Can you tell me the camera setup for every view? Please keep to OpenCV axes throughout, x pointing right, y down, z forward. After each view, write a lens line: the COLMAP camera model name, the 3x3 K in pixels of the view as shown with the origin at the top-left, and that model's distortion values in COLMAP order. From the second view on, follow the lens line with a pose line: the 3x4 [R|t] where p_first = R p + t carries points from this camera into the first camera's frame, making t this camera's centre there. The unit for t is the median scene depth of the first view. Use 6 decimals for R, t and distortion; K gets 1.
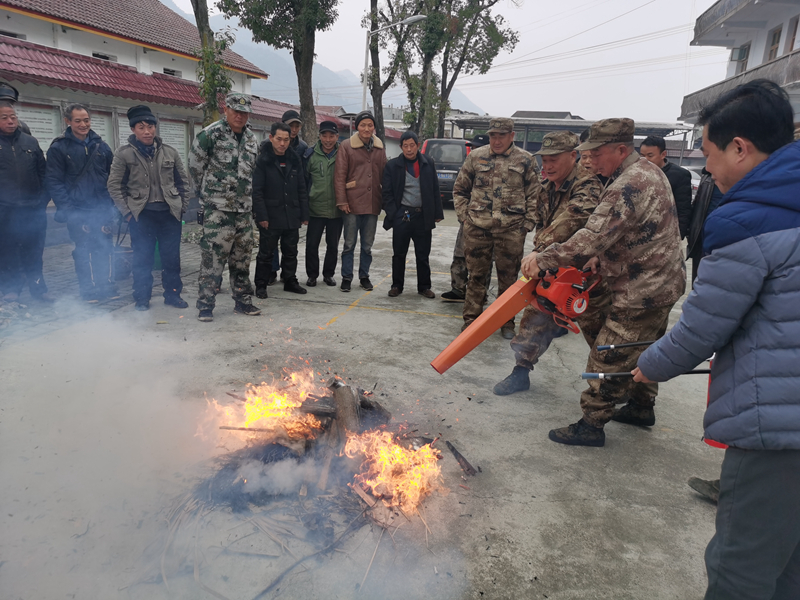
lens RADIAL K [[620.4, 0, 404.1], [0, 620.4, 306.7], [0, 0, 1]] dist [0.043162, -0.028208]
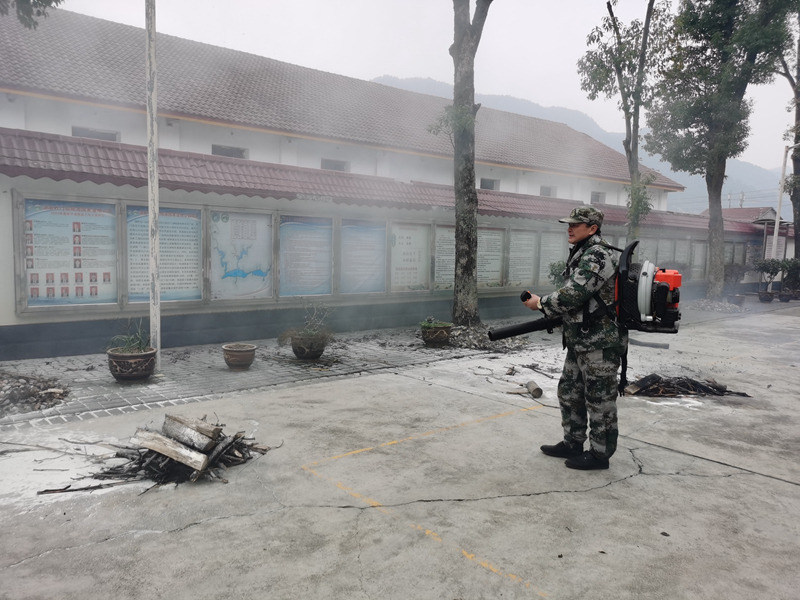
lens RADIAL K [[620.4, 0, 393.7], [0, 620.4, 300.7], [0, 0, 1]] dist [0.043162, -0.028208]
pose [[0.802586, 0.026458, -0.595950, 0.152919], [-0.130257, 0.982682, -0.131793, 0.162221], [0.582142, 0.183401, 0.792133, -0.620479]]
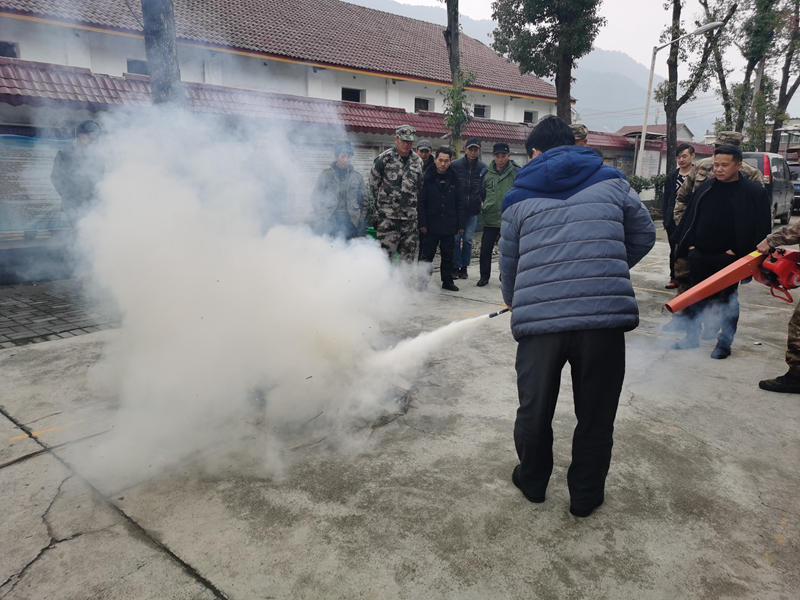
lens RADIAL K [[620.4, 0, 385.3], [0, 620.4, 299.3], [0, 0, 1]] dist [0.043162, -0.028208]
pose [[0.856579, 0.071369, -0.511057, 0.316481], [-0.096701, 0.995045, -0.023123, 0.035003], [0.506874, 0.069227, 0.859236, -0.066690]]
